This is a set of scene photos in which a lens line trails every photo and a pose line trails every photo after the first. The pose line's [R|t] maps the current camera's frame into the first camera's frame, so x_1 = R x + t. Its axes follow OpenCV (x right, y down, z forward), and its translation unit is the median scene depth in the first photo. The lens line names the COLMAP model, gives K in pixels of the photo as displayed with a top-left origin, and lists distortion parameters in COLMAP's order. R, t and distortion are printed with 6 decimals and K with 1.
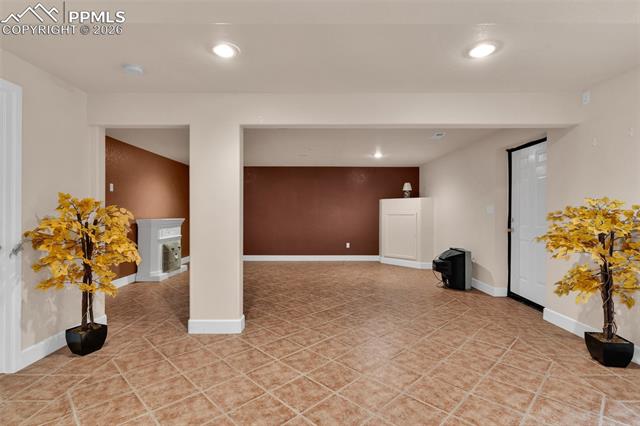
lens RADIAL K [[310.7, 0, 317.8], [0, 310.7, 216.4], [0, 0, 1]] dist [0.001893, -0.000009]
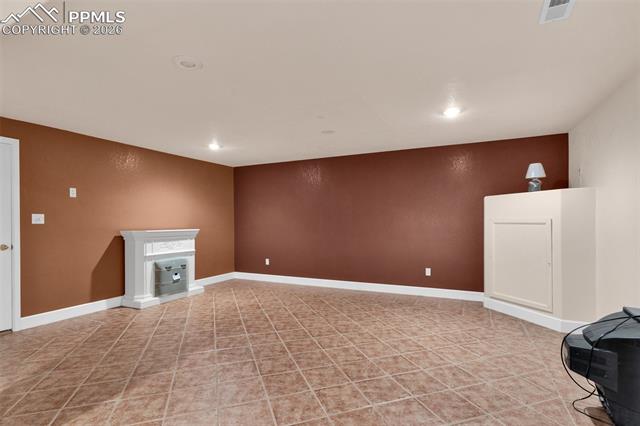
lens RADIAL K [[294.9, 0, 328.0], [0, 294.9, 227.0], [0, 0, 1]] dist [-0.020579, -0.000071]
pose [[0.898183, -0.002451, -0.439616, 0.187152], [0.004181, 0.999987, 0.002967, -0.001432], [0.439603, -0.004503, 0.898181, 0.392960]]
